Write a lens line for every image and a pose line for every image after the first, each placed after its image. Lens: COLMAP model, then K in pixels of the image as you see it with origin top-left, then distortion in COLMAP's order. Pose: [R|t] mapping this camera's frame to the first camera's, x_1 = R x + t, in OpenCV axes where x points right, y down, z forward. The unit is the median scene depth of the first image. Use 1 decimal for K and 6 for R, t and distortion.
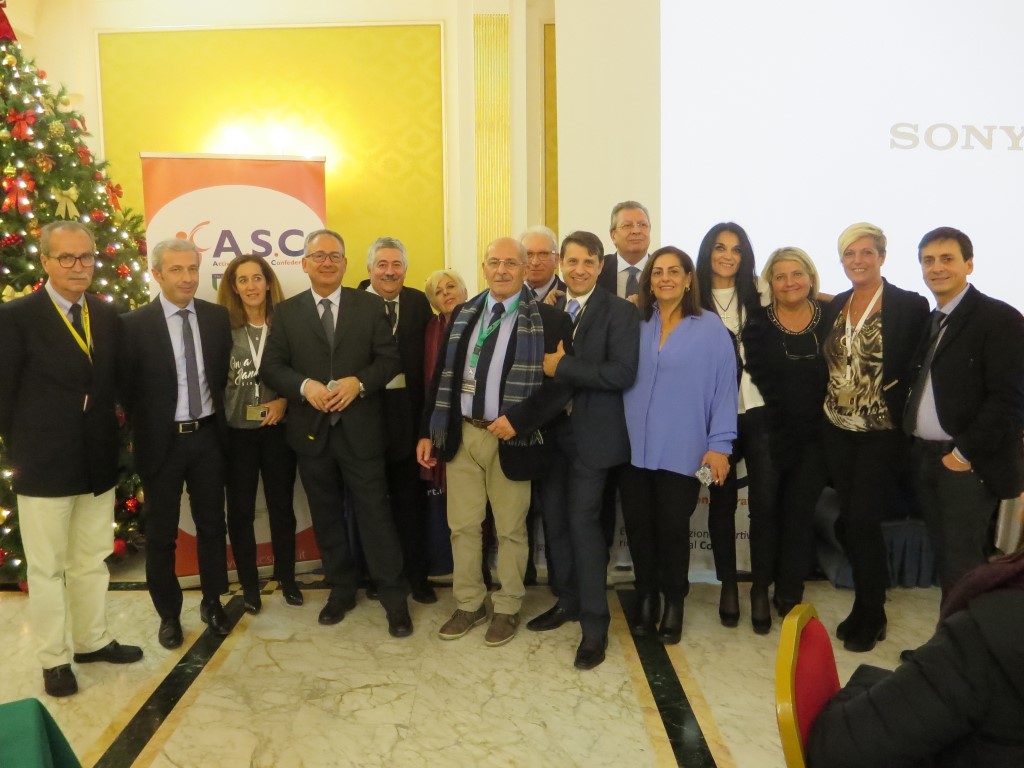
lens RADIAL K [[837.3, 0, 505.7], [0, 837.3, 376.0], [0, 0, 1]] dist [-0.069464, 0.020254]
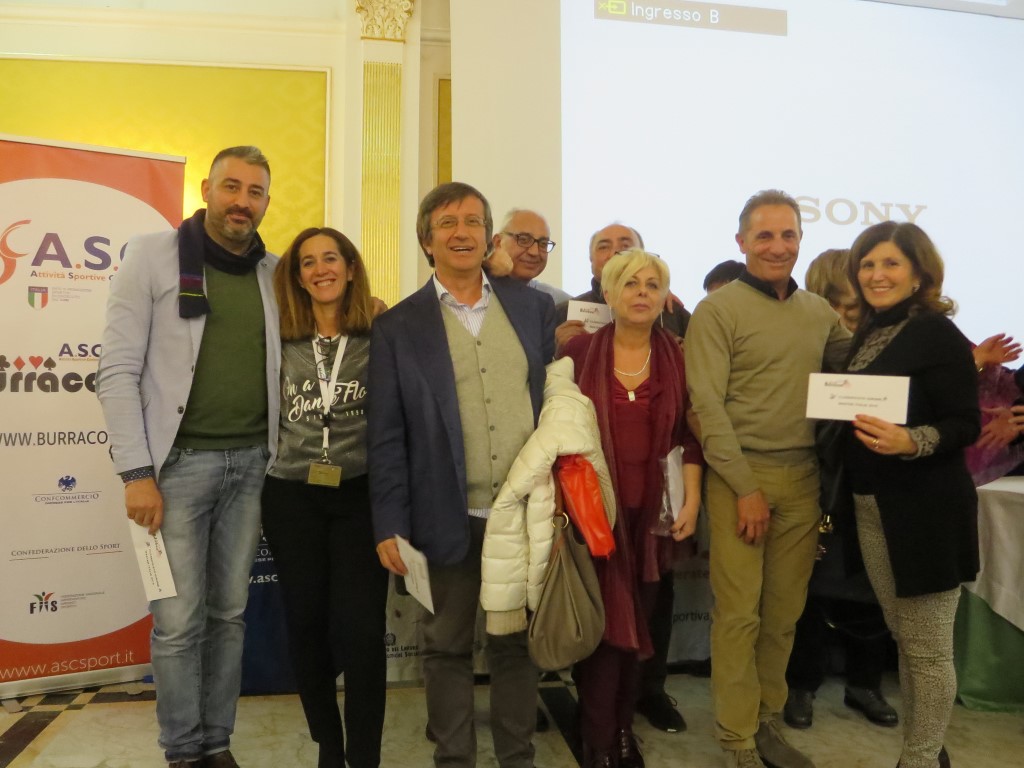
lens RADIAL K [[837.3, 0, 511.0], [0, 837.3, 377.2], [0, 0, 1]] dist [-0.069464, 0.020254]
pose [[0.987624, 0.018250, 0.155773, -0.020369], [0.004999, 0.989039, -0.147570, 0.075678], [-0.156759, 0.146522, 0.976708, 0.174294]]
